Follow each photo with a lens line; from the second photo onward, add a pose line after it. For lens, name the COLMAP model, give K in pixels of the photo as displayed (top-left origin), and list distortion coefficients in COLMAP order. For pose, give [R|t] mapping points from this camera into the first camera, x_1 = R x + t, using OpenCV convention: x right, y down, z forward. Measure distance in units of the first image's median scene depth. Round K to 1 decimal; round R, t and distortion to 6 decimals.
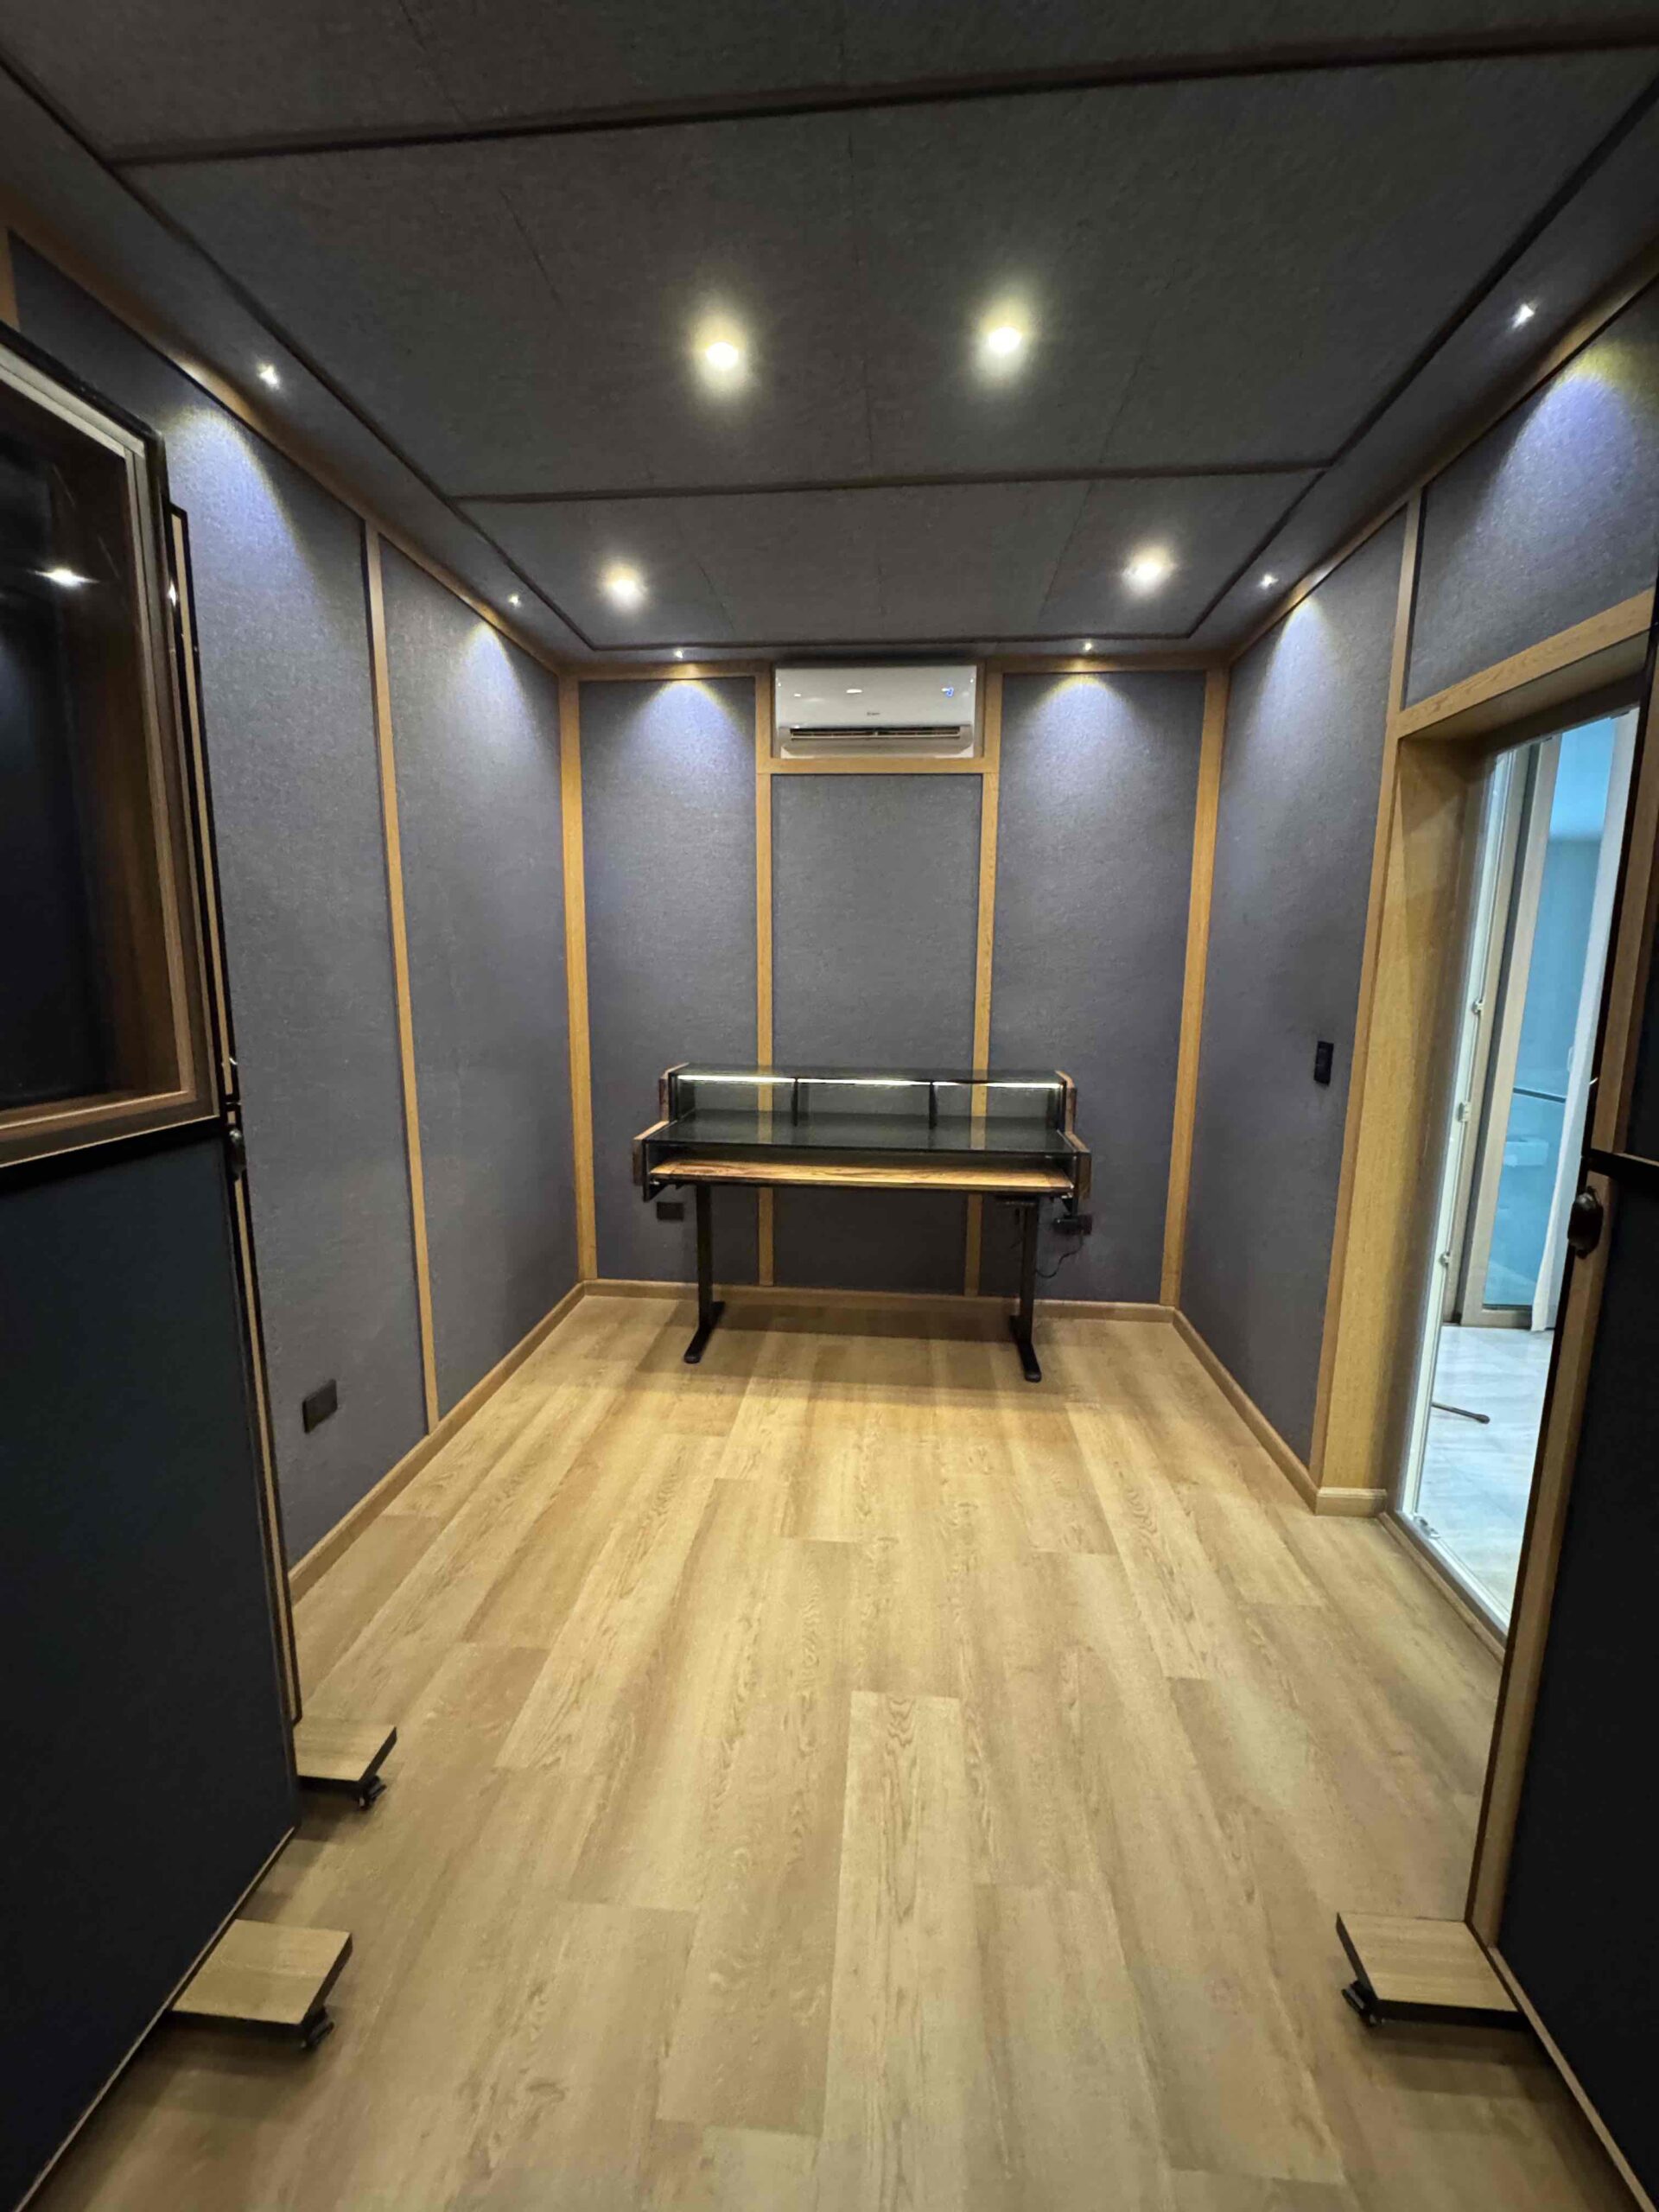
lens RADIAL K [[882.2, 0, 831.4], [0, 882.2, 1101.0], [0, 0, 1]] dist [-0.001241, -0.000030]
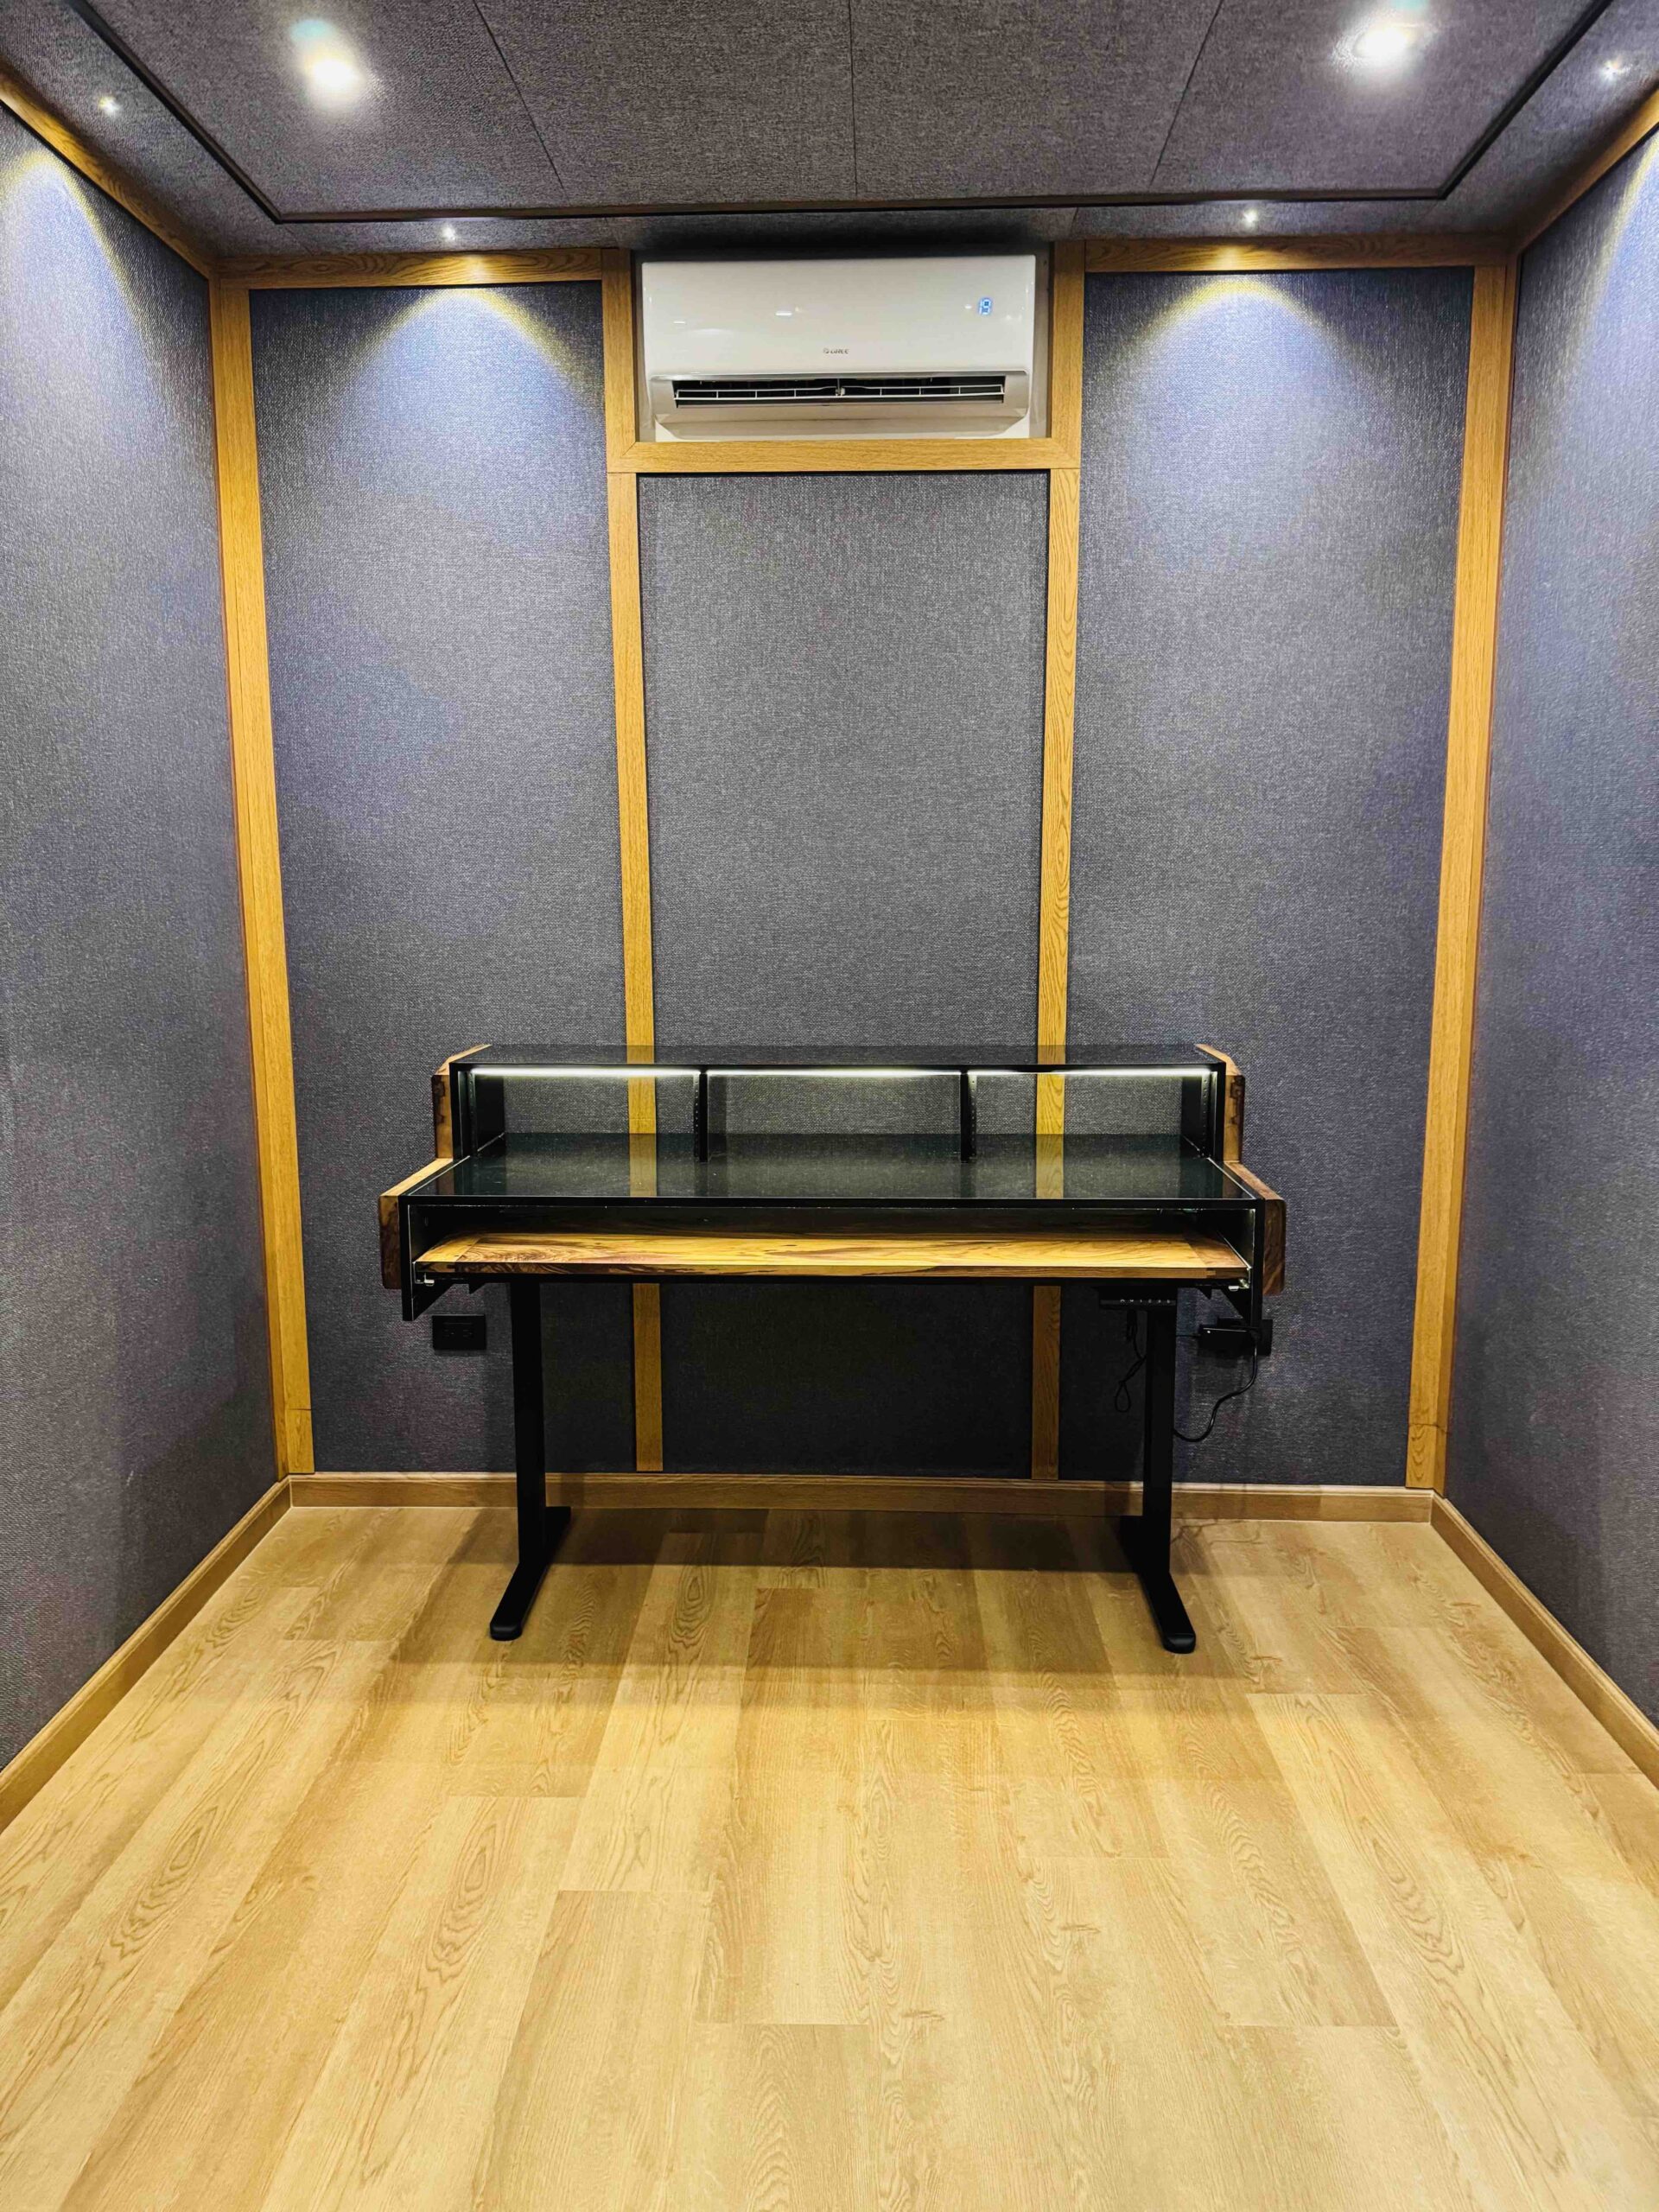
lens RADIAL K [[1562.9, 0, 819.6], [0, 1562.9, 1100.8], [0, 0, 1]] dist [0.065486, -0.084461]
pose [[0.998700, -0.022561, 0.045702, -0.014227], [0.022962, 0.999702, -0.008262, 0.002146], [-0.045502, 0.009301, 0.998921, 0.094661]]
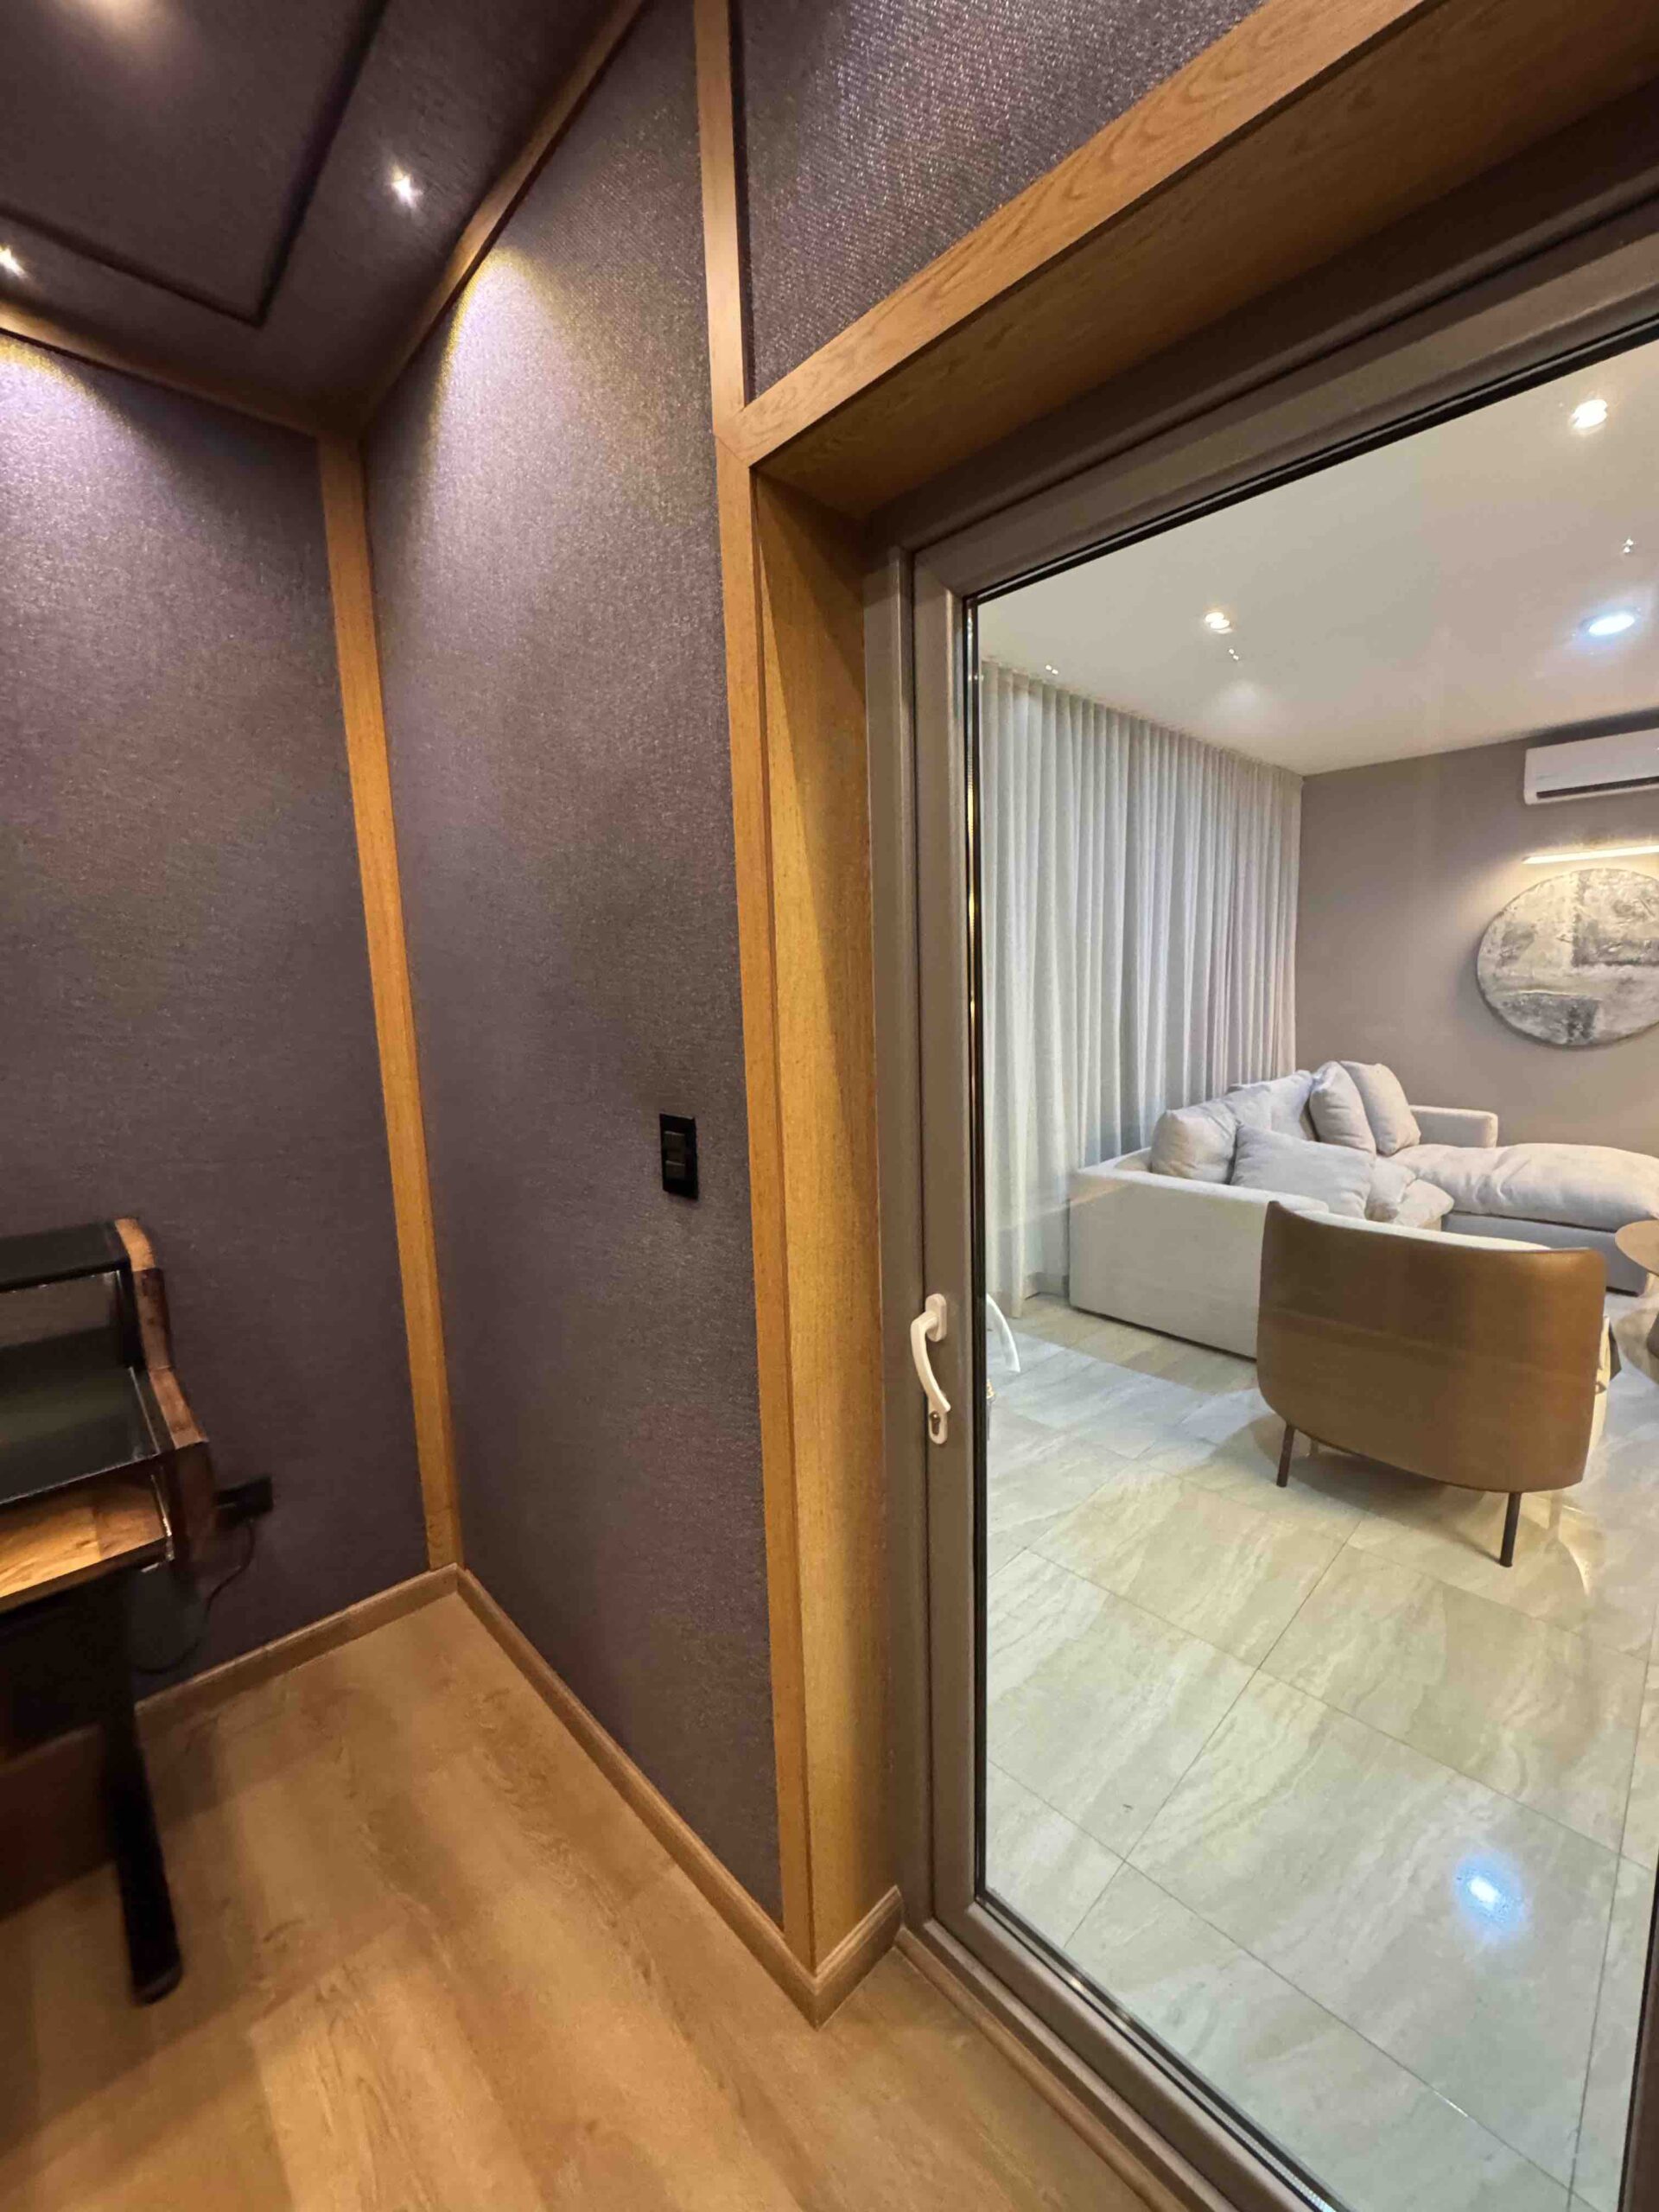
lens RADIAL K [[882.2, 0, 831.4], [0, 882.2, 1101.0], [0, 0, 1]] dist [-0.001241, -0.000030]
pose [[0.666031, -0.134817, 0.733640, 0.194028], [0.154923, 0.987086, 0.040745, -0.064283], [-0.729658, 0.086521, 0.678316, 0.459617]]
